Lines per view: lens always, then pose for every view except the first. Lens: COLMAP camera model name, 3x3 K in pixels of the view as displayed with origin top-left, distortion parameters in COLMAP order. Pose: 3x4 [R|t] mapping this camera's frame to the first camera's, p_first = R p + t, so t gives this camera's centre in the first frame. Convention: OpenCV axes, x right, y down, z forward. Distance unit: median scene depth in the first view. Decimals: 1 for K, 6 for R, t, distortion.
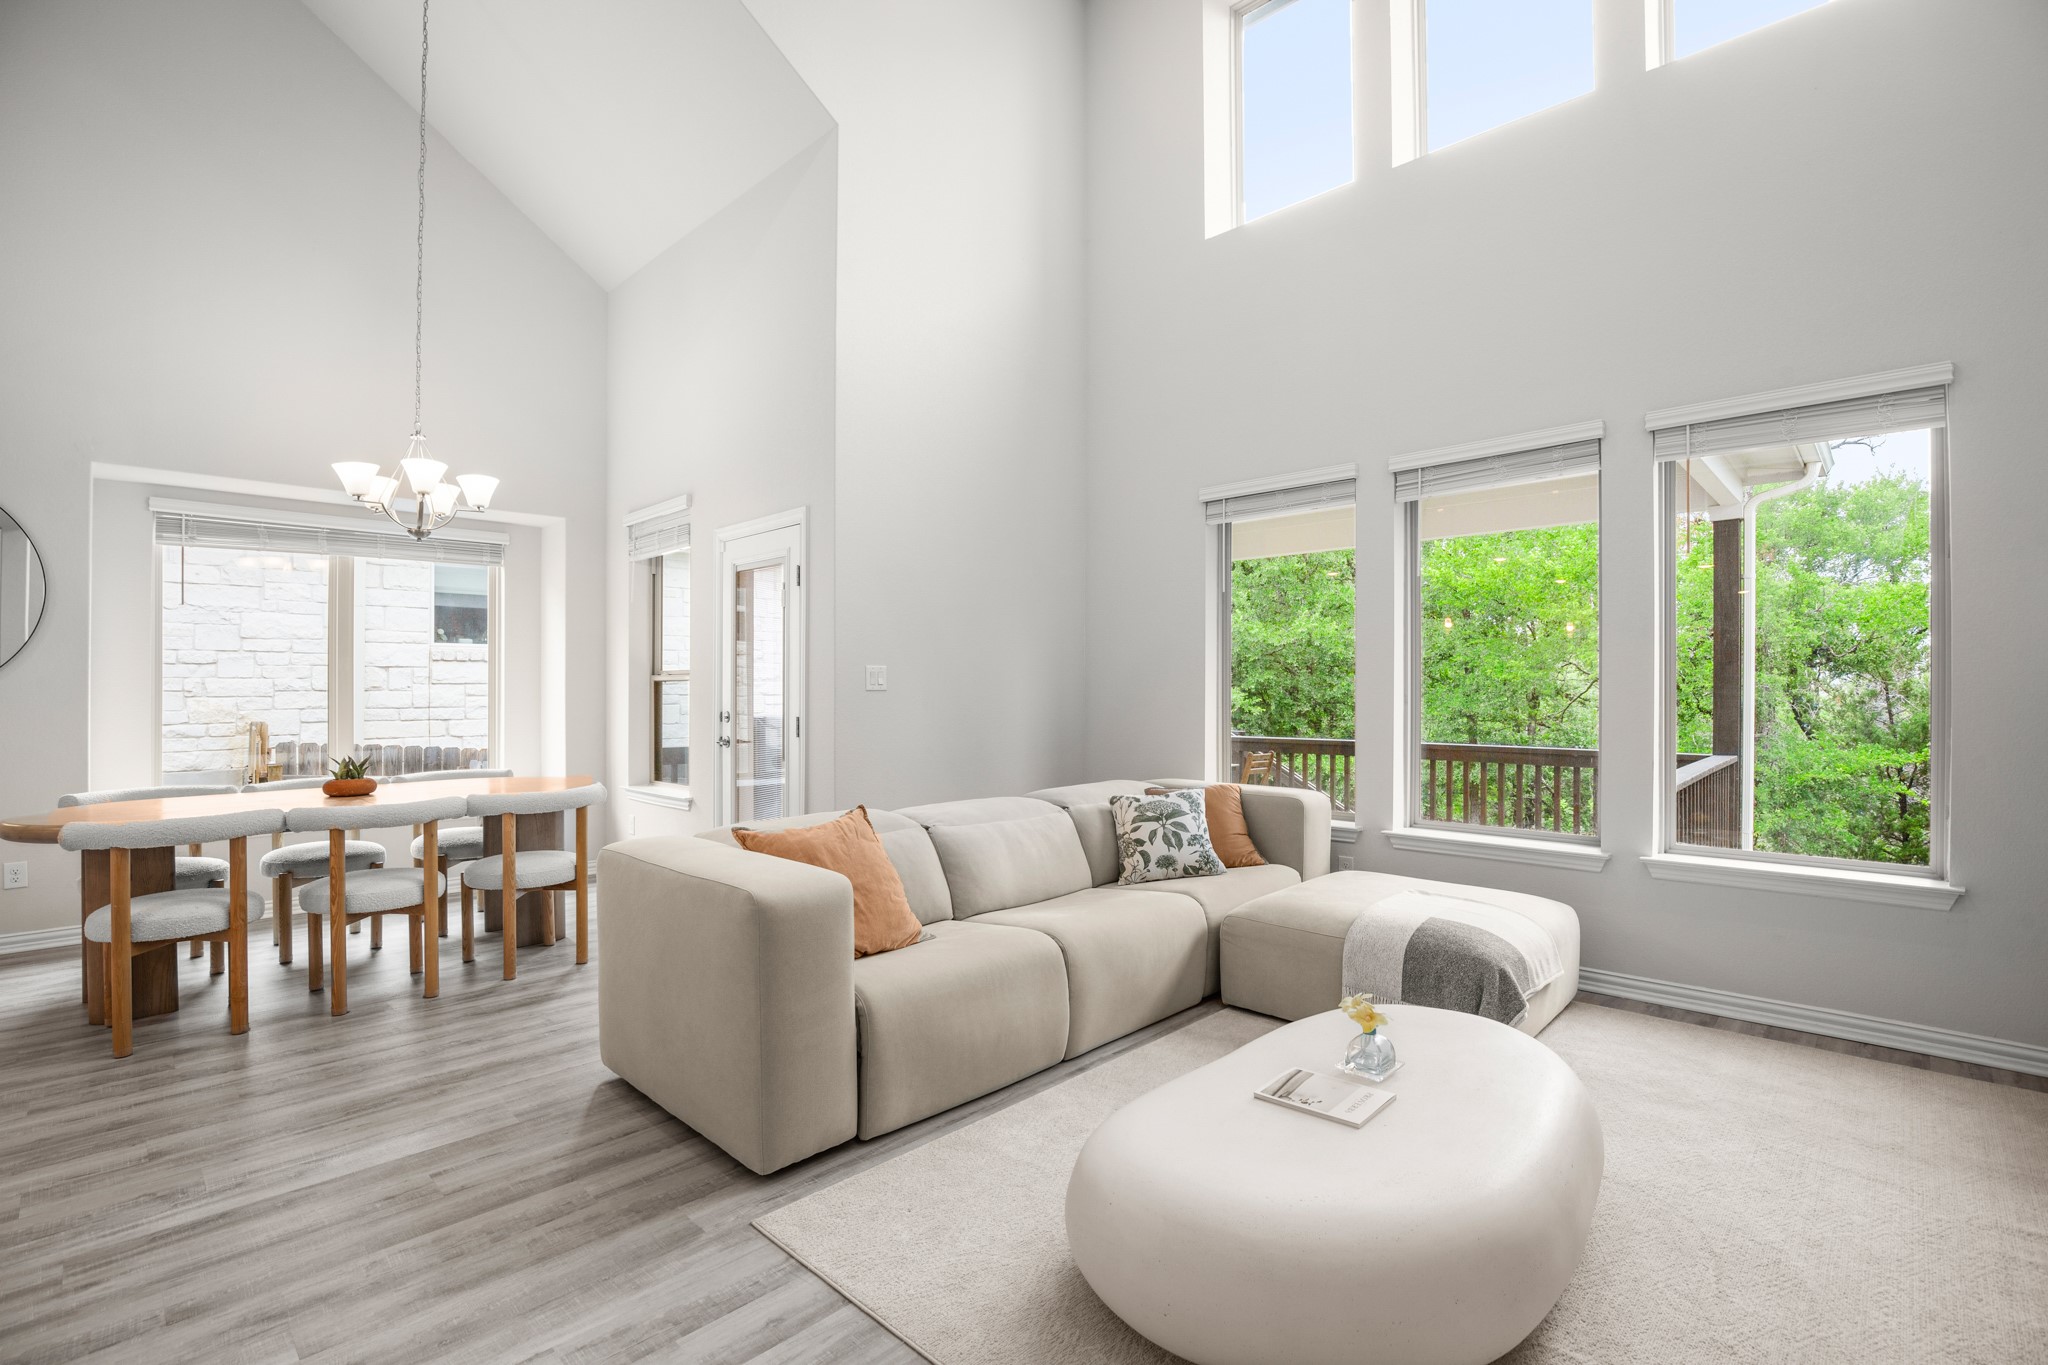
lens RADIAL K [[933.2, 0, 1006.3], [0, 933.2, 694.4], [0, 0, 1]] dist [-0.004784, 0.000030]
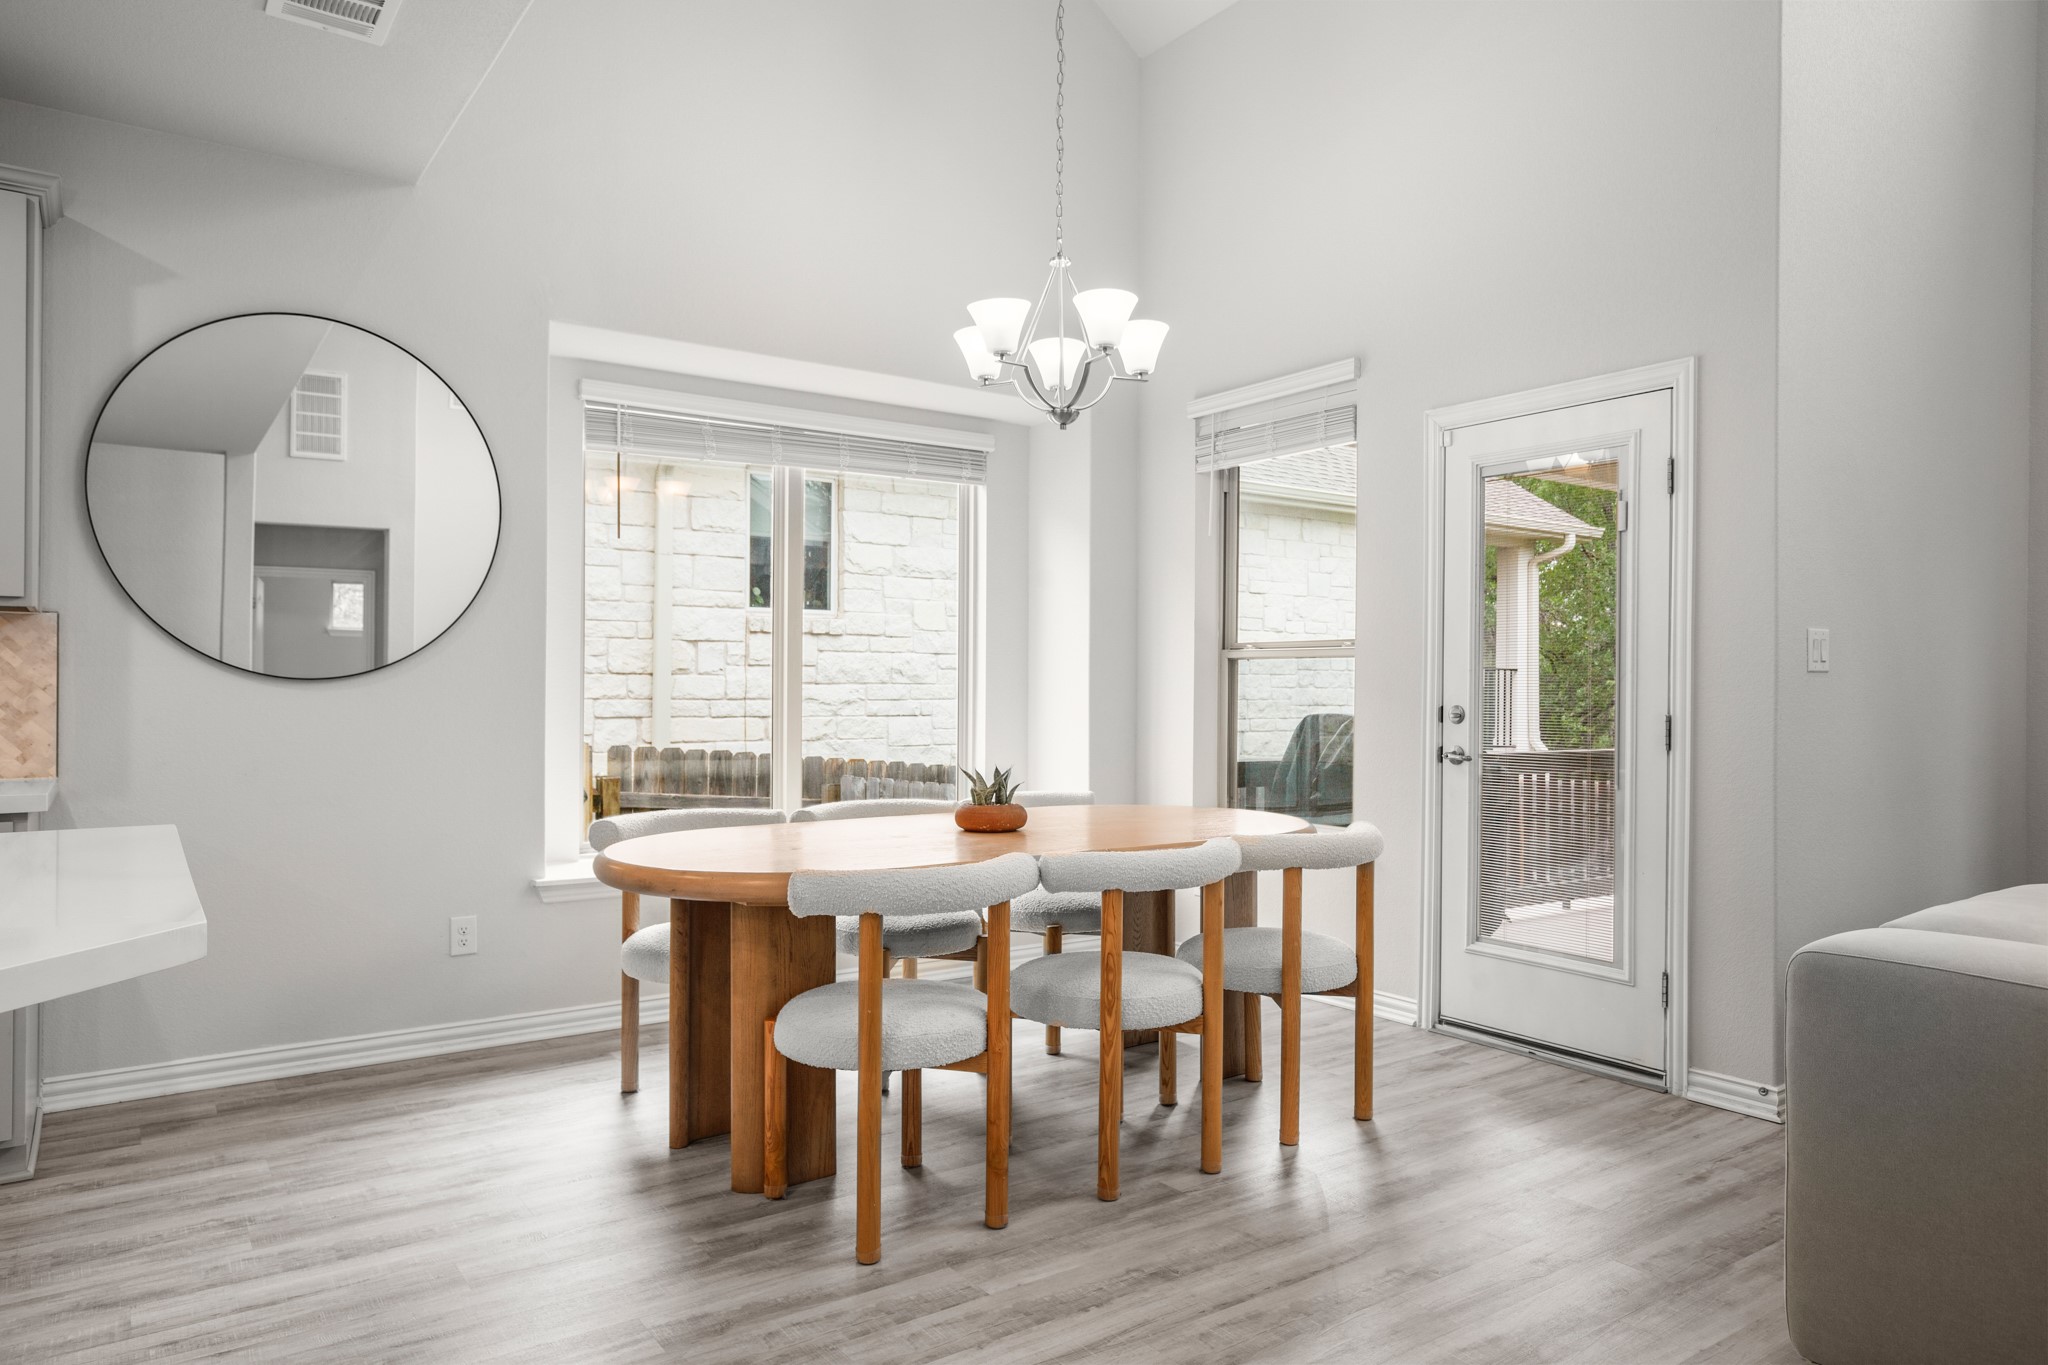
lens RADIAL K [[1307.2, 0, 1026.4], [0, 1307.2, 677.0], [0, 0, 1]] dist [-0.006972, -0.003838]
pose [[0.986729, 0.009432, -0.162103, -0.444580], [-0.011779, 0.999839, -0.013523, 0.014458], [0.161950, 0.015253, 0.986681, 0.111797]]
